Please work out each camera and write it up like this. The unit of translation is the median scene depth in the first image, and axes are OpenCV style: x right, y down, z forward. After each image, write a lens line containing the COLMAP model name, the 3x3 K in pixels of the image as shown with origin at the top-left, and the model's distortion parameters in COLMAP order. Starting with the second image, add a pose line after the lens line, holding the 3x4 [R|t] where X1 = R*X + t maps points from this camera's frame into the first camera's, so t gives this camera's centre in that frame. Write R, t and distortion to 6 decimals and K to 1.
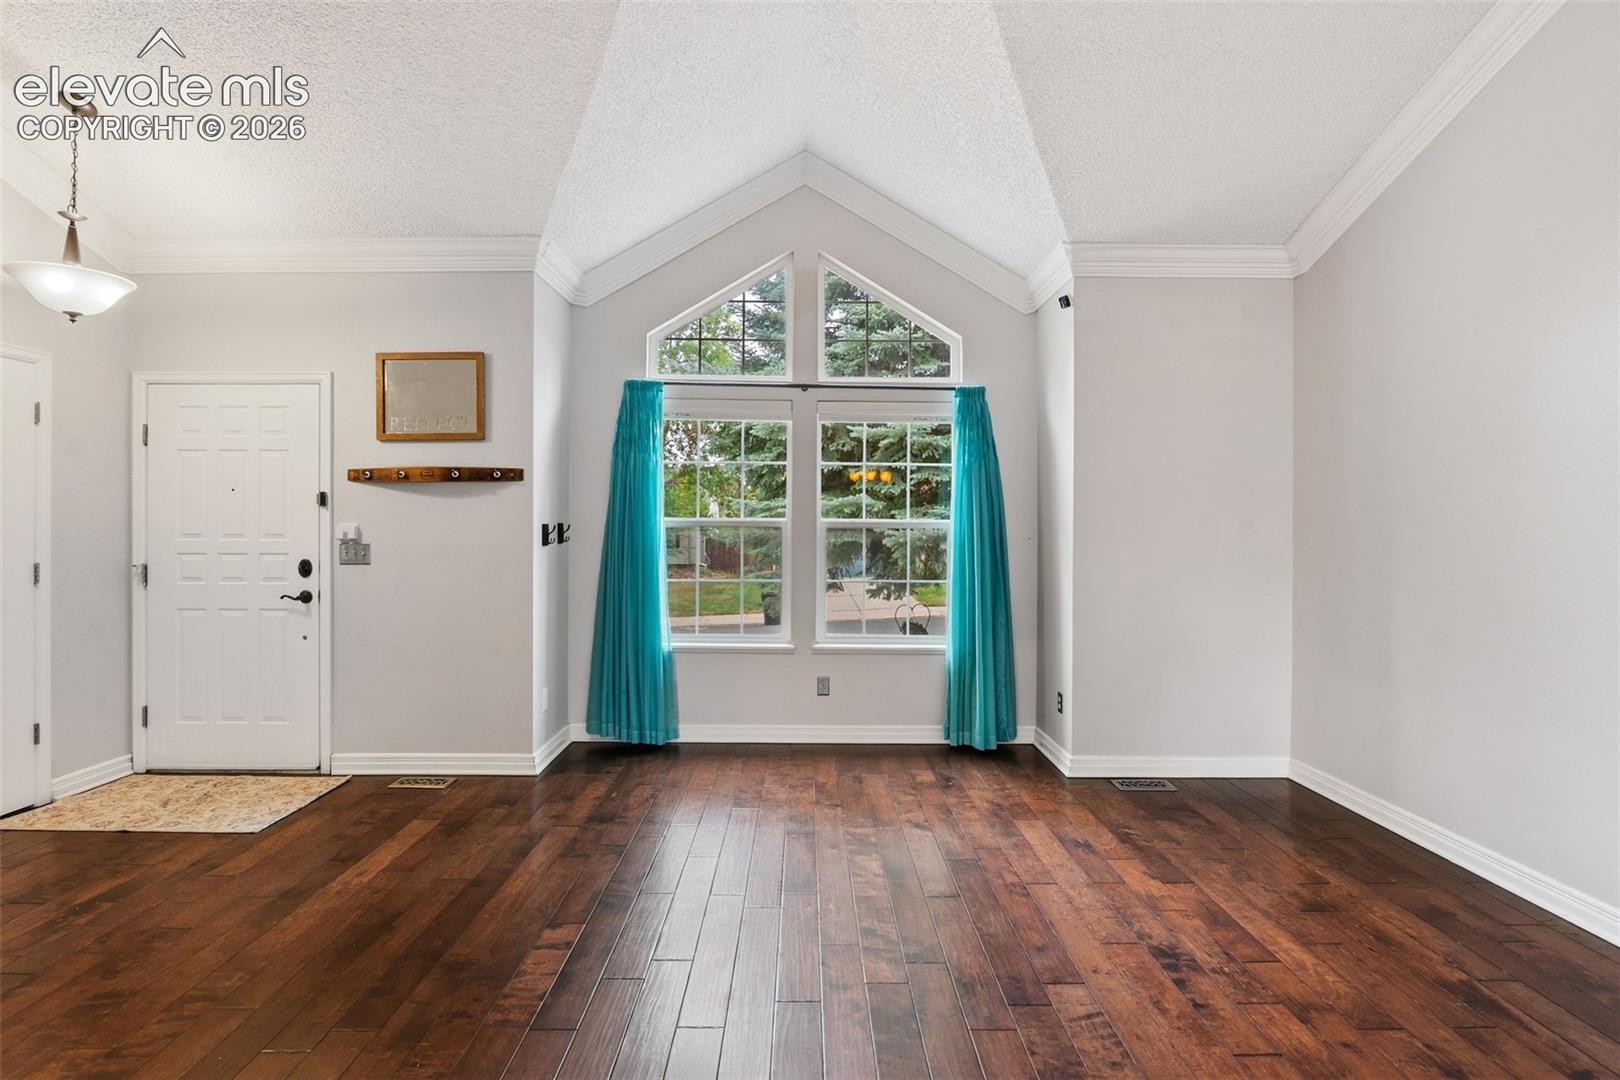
lens RADIAL K [[749.6, 0, 807.7], [0, 749.6, 516.6], [0, 0, 1]] dist [-0.012537, -0.000196]
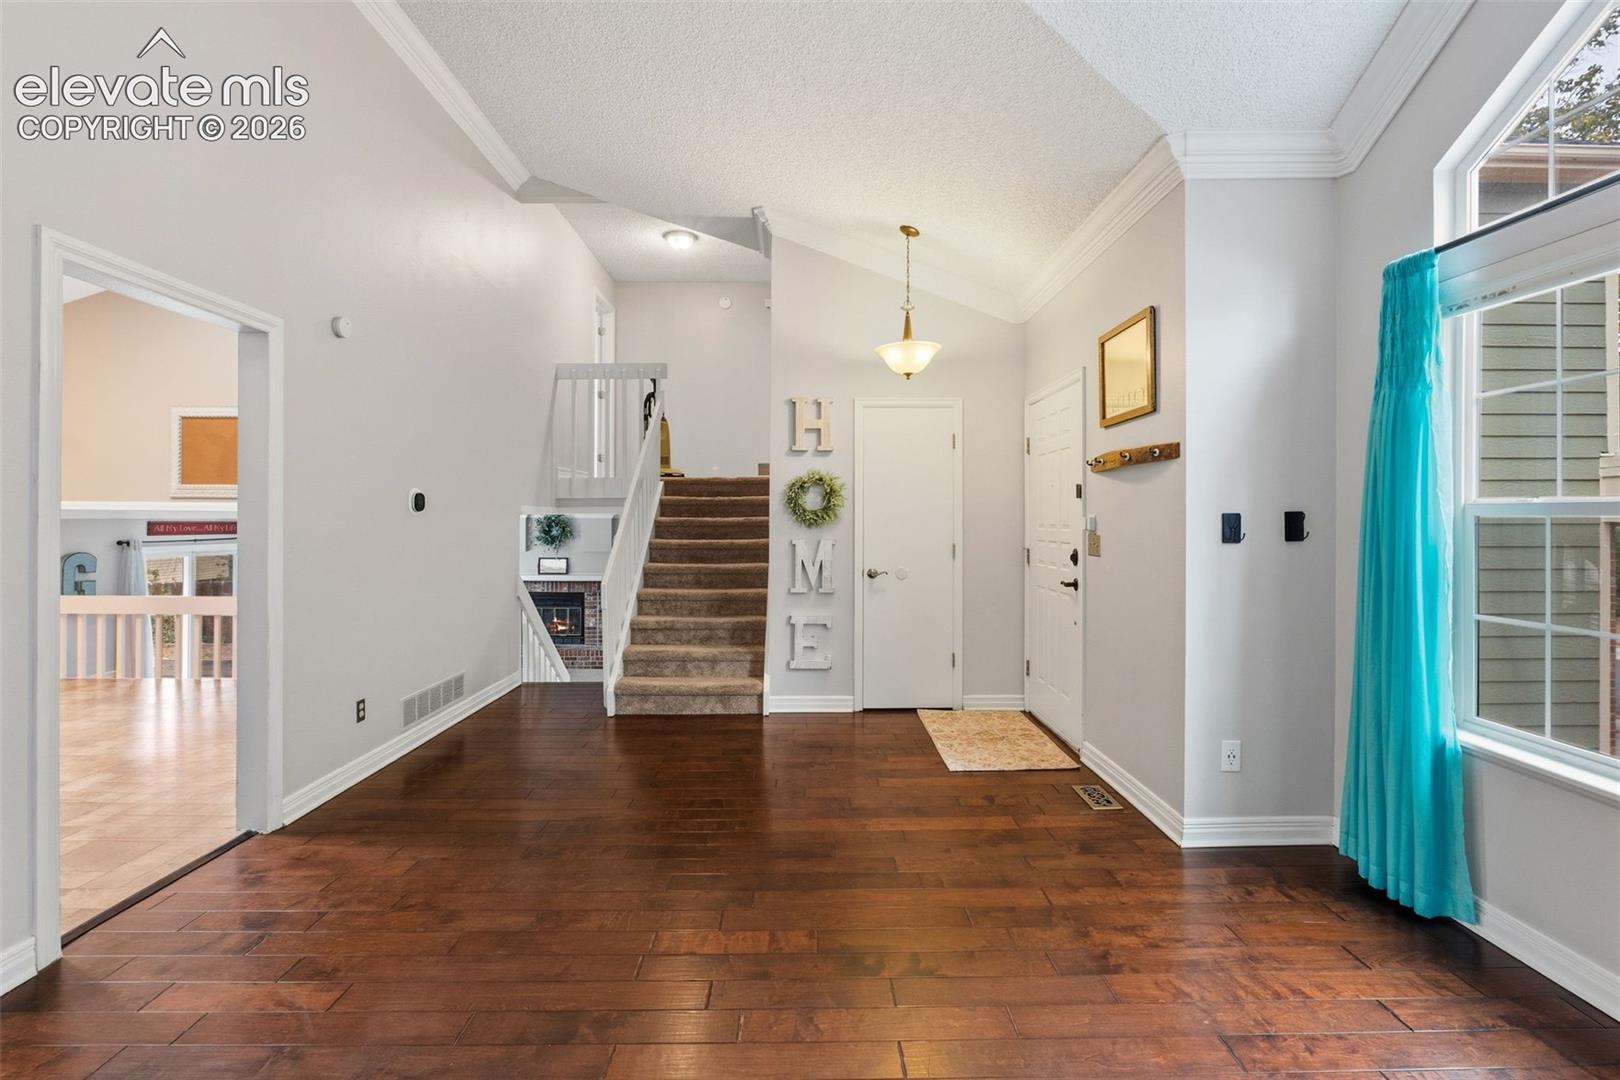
lens RADIAL K [[749.6, 0, 807.7], [0, 749.6, 516.6], [0, 0, 1]] dist [-0.012537, -0.000196]
pose [[0.011120, -0.004400, -0.999928, 0.384477], [0.015510, 0.999871, -0.004227, 0.010039], [0.999818, -0.015462, 0.011187, 0.613106]]
